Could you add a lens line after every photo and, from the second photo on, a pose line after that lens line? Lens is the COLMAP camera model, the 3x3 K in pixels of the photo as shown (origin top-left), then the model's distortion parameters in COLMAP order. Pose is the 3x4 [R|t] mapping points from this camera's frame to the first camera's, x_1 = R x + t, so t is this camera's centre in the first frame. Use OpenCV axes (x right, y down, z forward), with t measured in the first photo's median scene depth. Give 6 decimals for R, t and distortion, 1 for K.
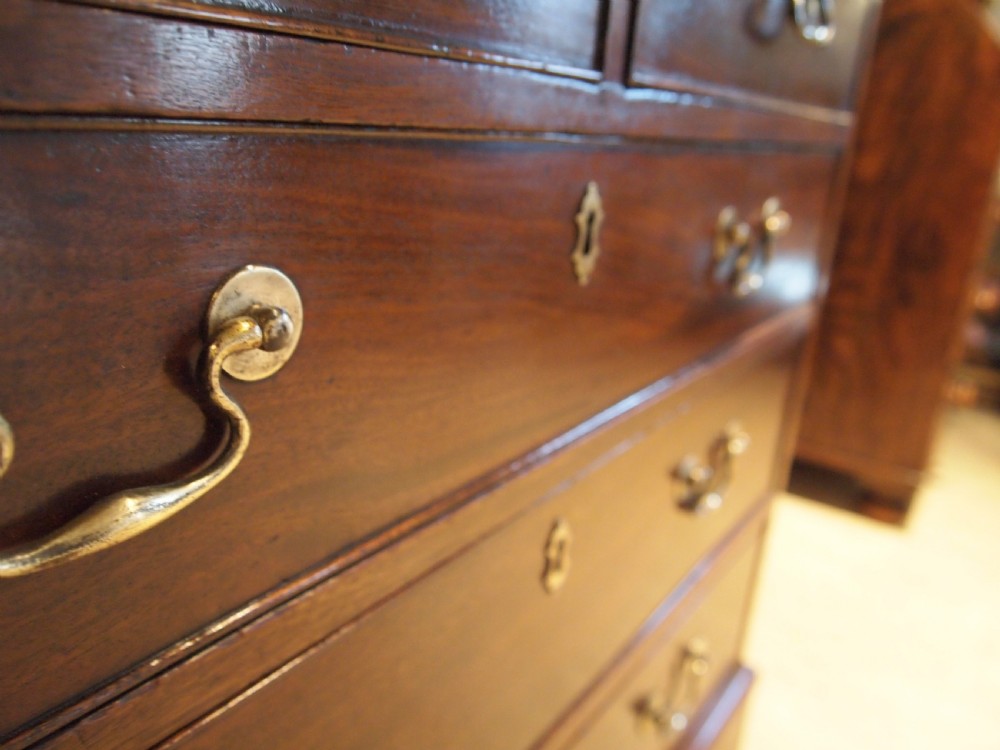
lens RADIAL K [[798.9, 0, 503.0], [0, 798.9, 380.4], [0, 0, 1]] dist [-0.041717, -0.005231]
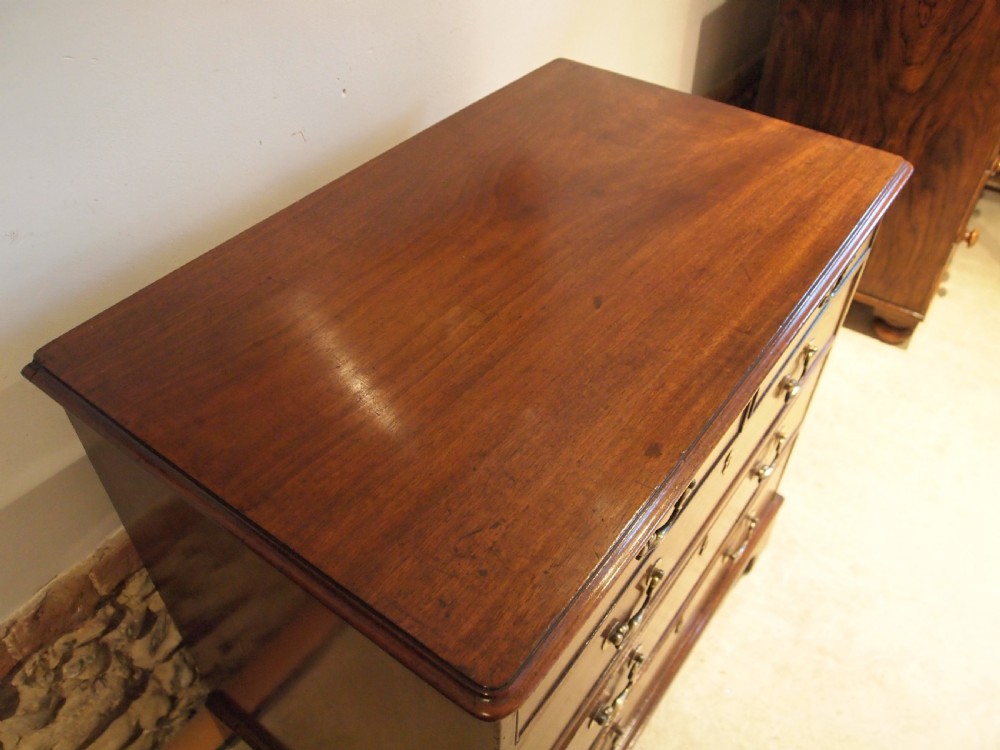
lens RADIAL K [[803.9, 0, 500.5], [0, 803.9, 379.6], [0, 0, 1]] dist [-0.050145, 0.005482]
pose [[0.996682, -0.038148, -0.071905, -0.434588], [0.063988, 0.913195, 0.402469, -1.562853], [0.050310, -0.405734, 0.912605, -1.377536]]
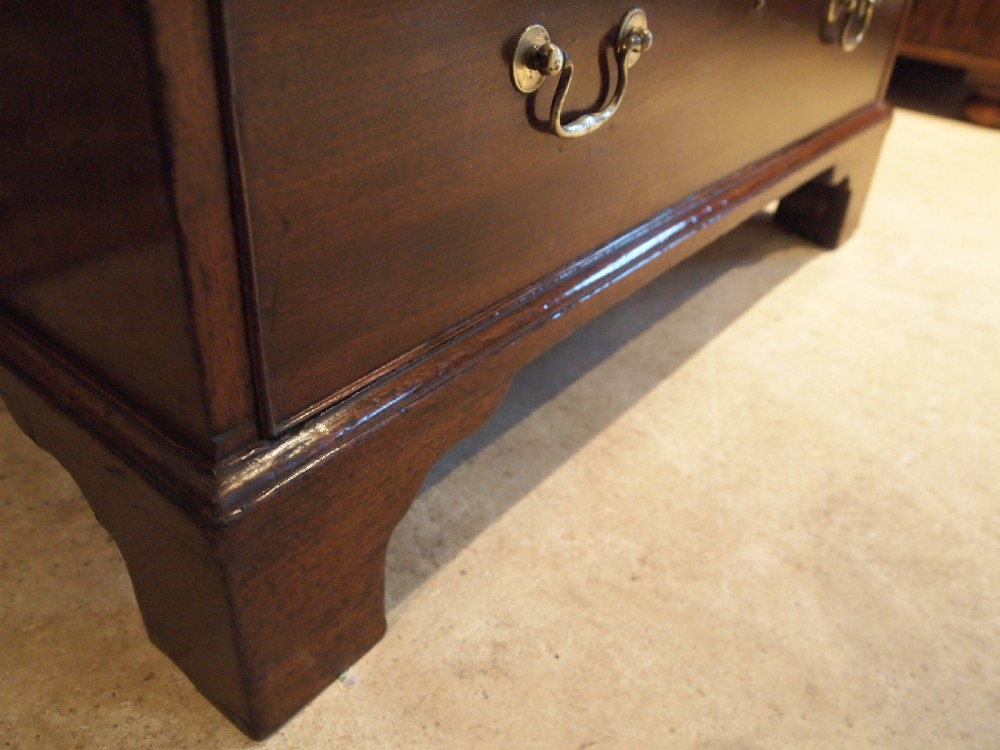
lens RADIAL K [[798.9, 0, 503.0], [0, 798.9, 380.4], [0, 0, 1]] dist [-0.041717, -0.005231]
pose [[0.998441, 0.016365, -0.053372, -0.399835], [-0.002961, 0.970247, 0.242101, 1.201329], [0.055746, -0.241565, 0.968782, -0.400398]]
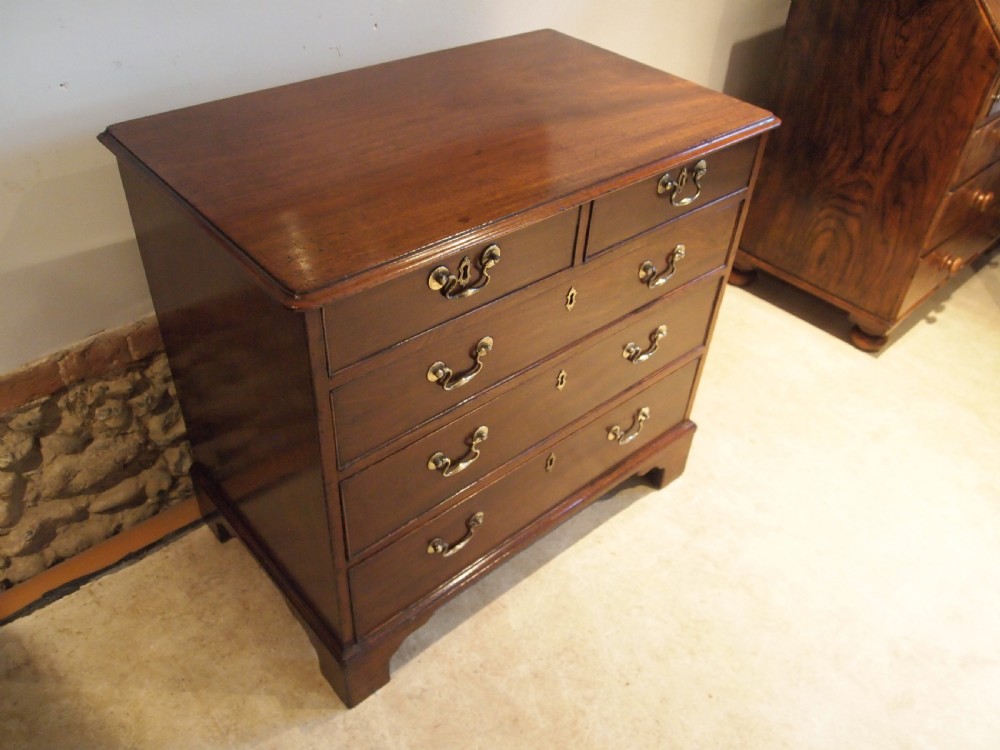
lens RADIAL K [[803.9, 0, 500.5], [0, 803.9, 379.6], [0, 0, 1]] dist [-0.050145, 0.005482]
pose [[0.970888, 0.125735, -0.203881, 0.575151], [-0.050047, 0.938850, 0.340670, -1.051090], [0.234248, -0.320549, 0.917811, -2.485746]]
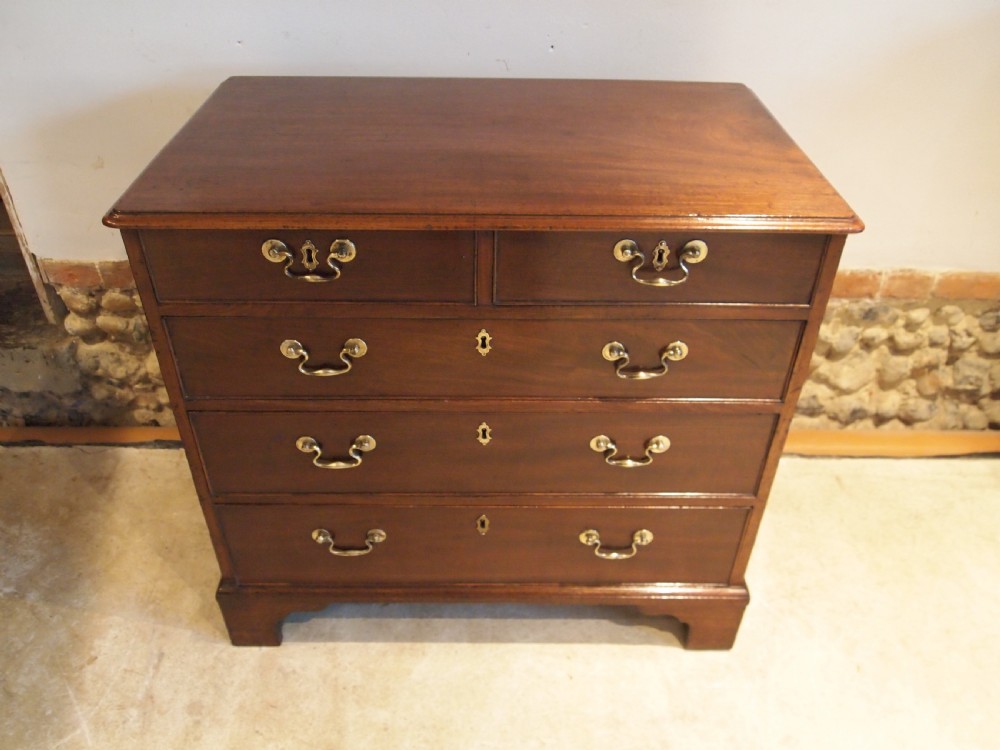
lens RADIAL K [[803.9, 0, 500.5], [0, 803.9, 379.6], [0, 0, 1]] dist [-0.050145, 0.005482]
pose [[0.576096, 0.423907, -0.698867, 2.432417], [-0.235078, 0.904811, 0.355044, -1.197025], [0.782848, -0.040251, 0.620909, -0.937534]]
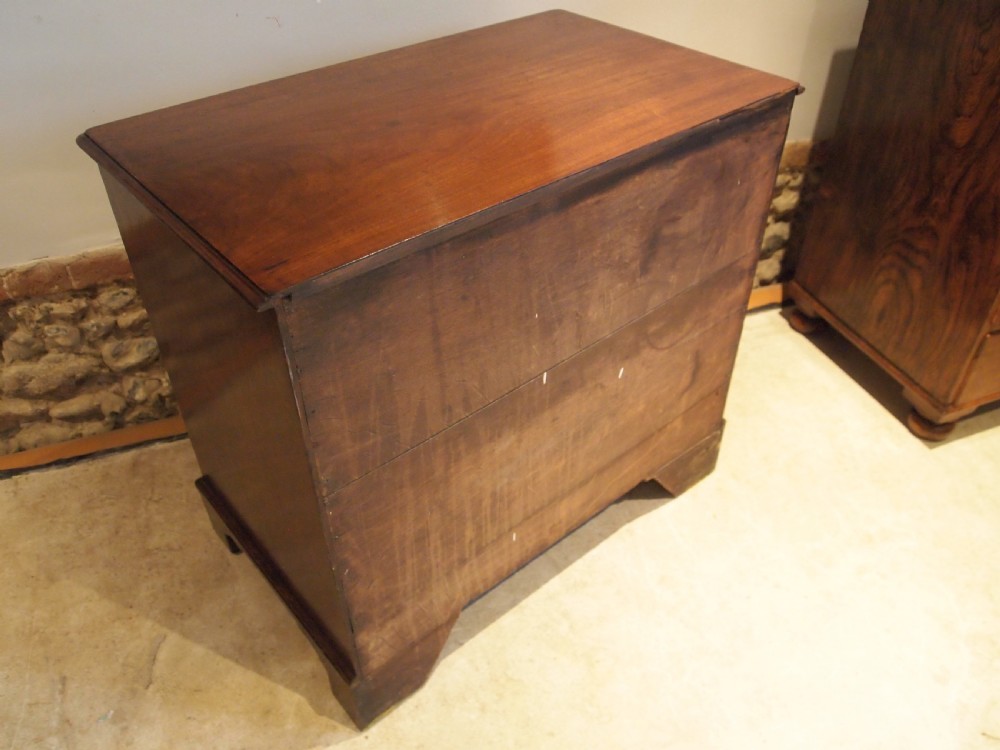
lens RADIAL K [[798.9, 0, 503.0], [0, 798.9, 380.4], [0, 0, 1]] dist [-0.041717, -0.005231]
pose [[0.809510, 0.309421, -0.498951, 2.452512], [-0.123271, 0.920482, 0.370834, -1.155849], [0.574019, -0.238687, 0.783282, -1.294085]]
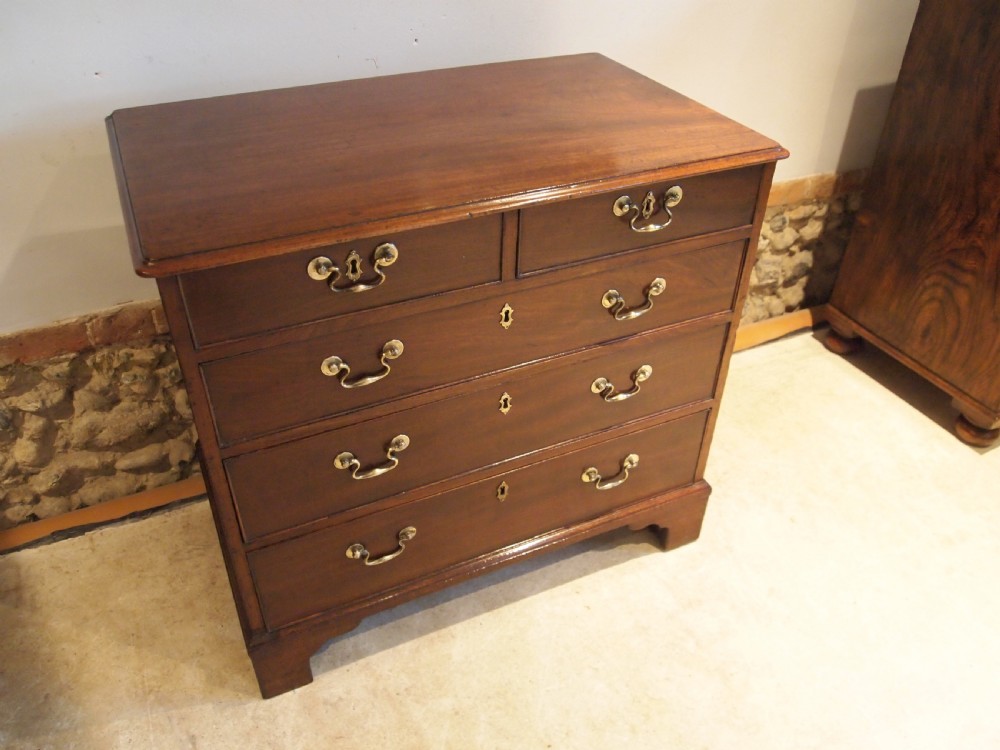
lens RADIAL K [[803.9, 0, 500.5], [0, 803.9, 379.6], [0, 0, 1]] dist [-0.050145, 0.005482]
pose [[0.863768, 0.243359, -0.441227, 1.654521], [-0.110551, 0.945832, 0.305253, -0.968090], [0.491613, -0.214890, 0.843883, -1.955798]]
